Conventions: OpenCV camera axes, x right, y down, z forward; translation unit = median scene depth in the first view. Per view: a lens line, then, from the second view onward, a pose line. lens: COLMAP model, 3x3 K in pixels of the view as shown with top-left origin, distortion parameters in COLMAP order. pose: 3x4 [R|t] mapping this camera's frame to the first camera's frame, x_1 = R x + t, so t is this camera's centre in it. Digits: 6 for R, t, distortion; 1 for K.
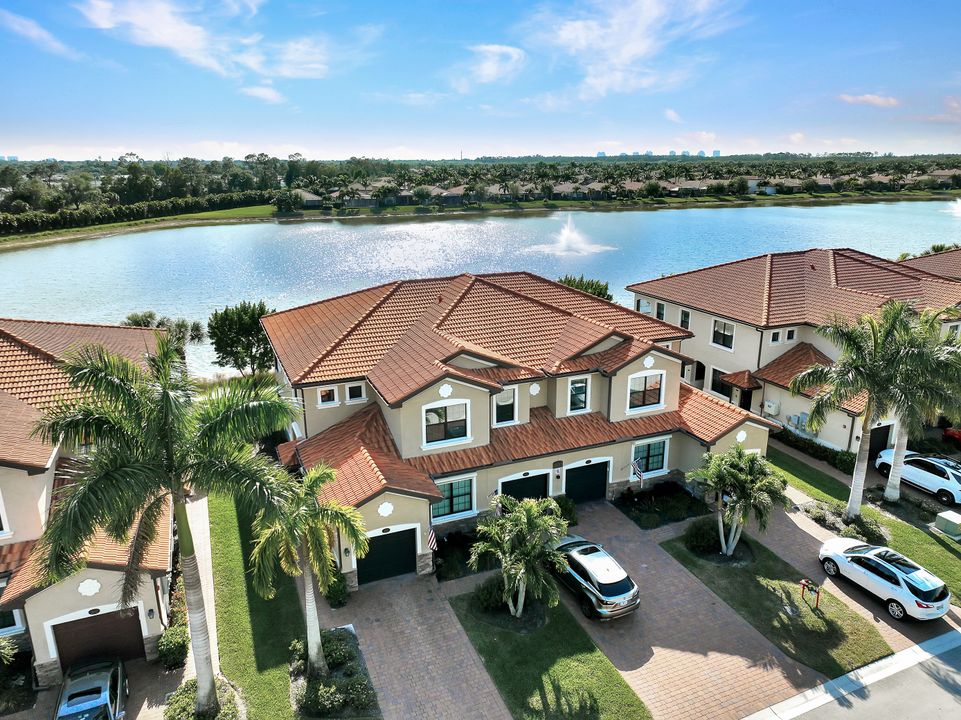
lens RADIAL K [[671.7, 0, 480.5], [0, 671.7, 360.0], [0, 0, 1]] dist [0.000248, 0.009446]
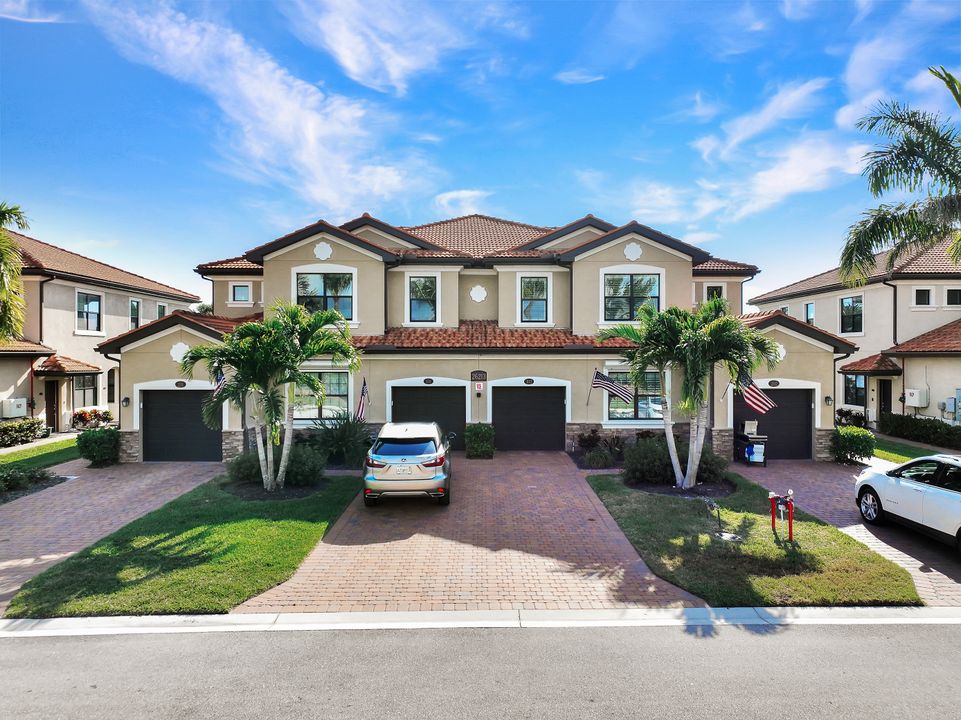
lens RADIAL K [[671.7, 0, 480.5], [0, 671.7, 360.0], [0, 0, 1]] dist [0.000248, 0.009446]
pose [[0.924359, 0.010788, -0.381371, 0.372665], [-0.115687, 0.960464, -0.253229, 0.307033], [0.363561, 0.278194, 0.889062, 0.355783]]
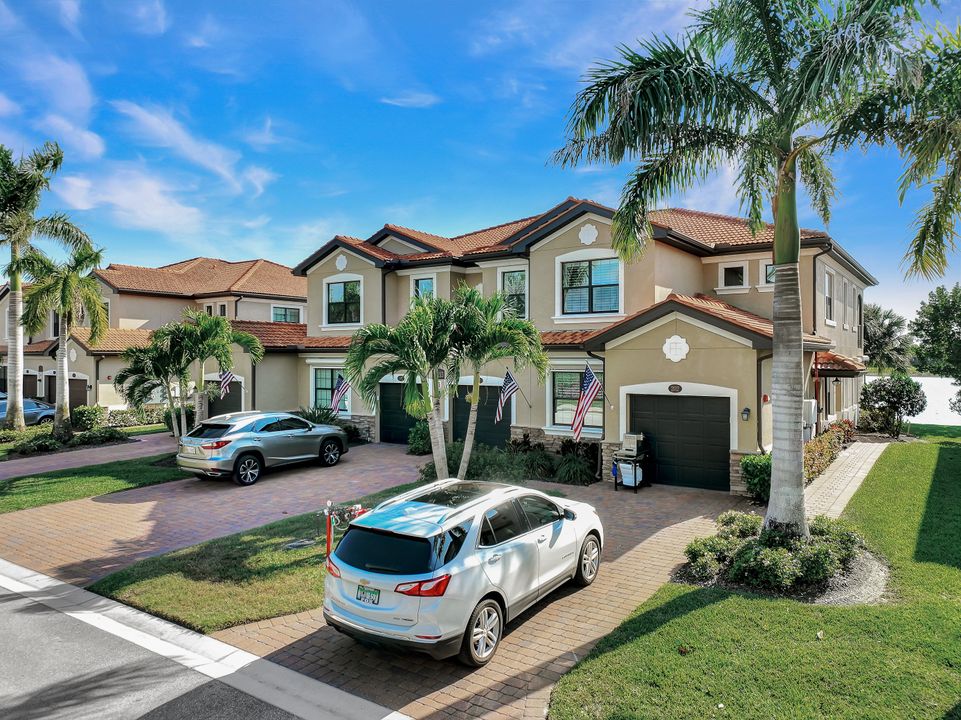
lens RADIAL K [[670.0, 0, 480.5], [0, 670.0, 360.0], [0, 0, 1]] dist [0.004628, 0.000729]
pose [[0.530370, 0.012885, -0.847668, 0.717413], [-0.243179, 0.960178, -0.137557, 0.220489], [0.812140, 0.279091, 0.512383, 0.643882]]
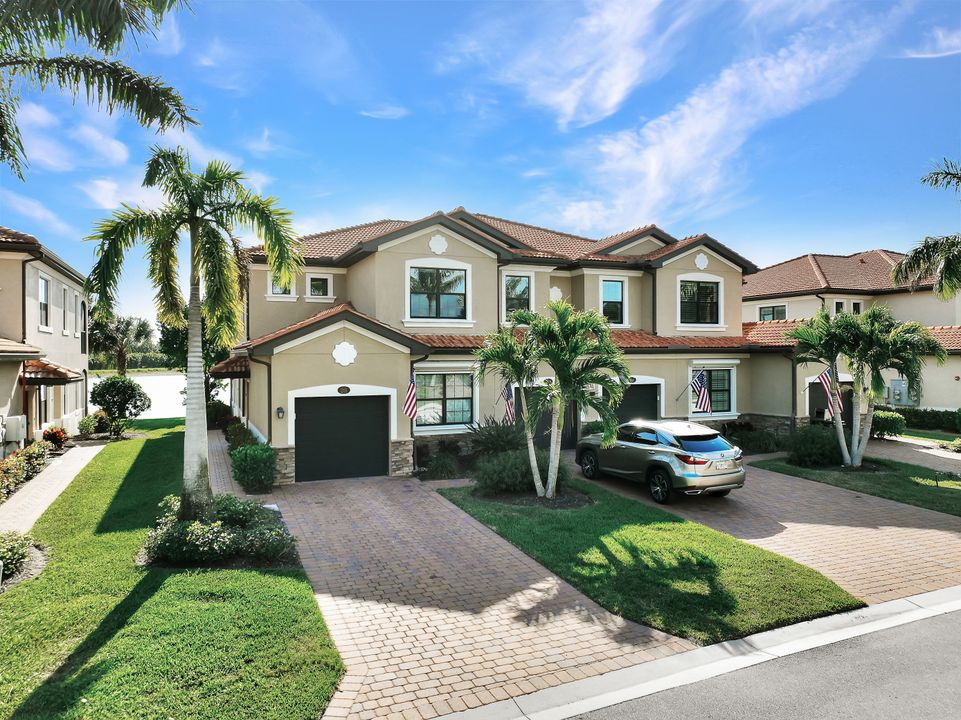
lens RADIAL K [[671.7, 0, 480.5], [0, 671.7, 360.0], [0, 0, 1]] dist [0.000248, 0.009446]
pose [[0.999988, 0.003017, 0.003821, -0.007263], [-0.001838, 0.960688, -0.277625, 0.329610], [-0.004509, 0.277615, 0.960682, 0.288407]]
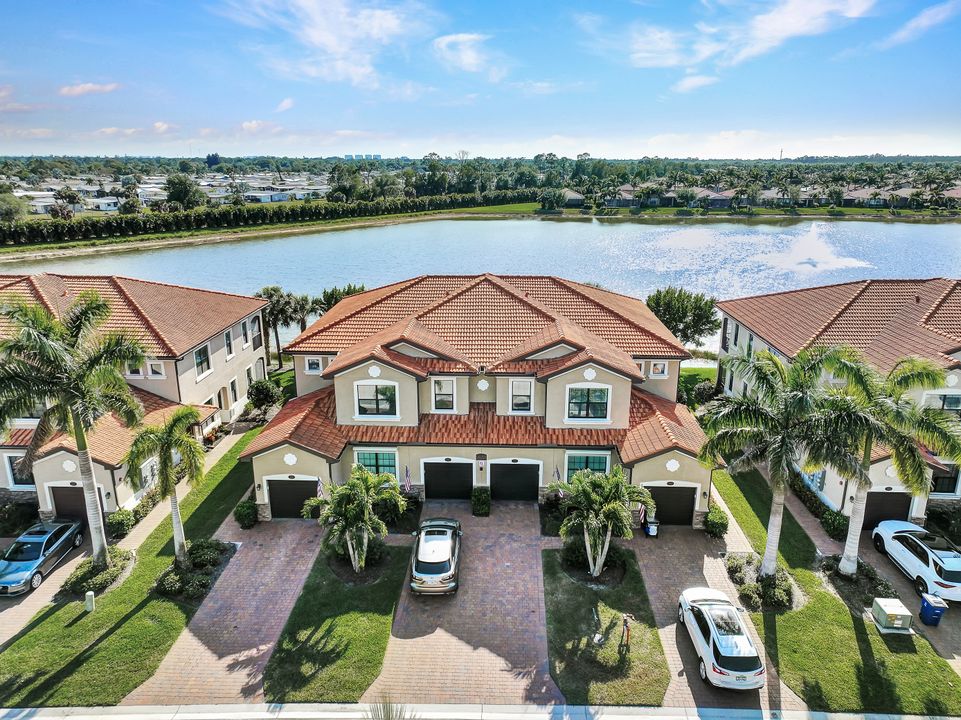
lens RADIAL K [[670.0, 0, 480.5], [0, 670.0, 360.0], [0, 0, 1]] dist [0.004628, 0.000729]
pose [[0.905556, 0.127500, -0.404613, 0.504719], [-0.126681, 0.991522, 0.028921, -0.026033], [0.404870, 0.025067, 0.914031, 0.027056]]
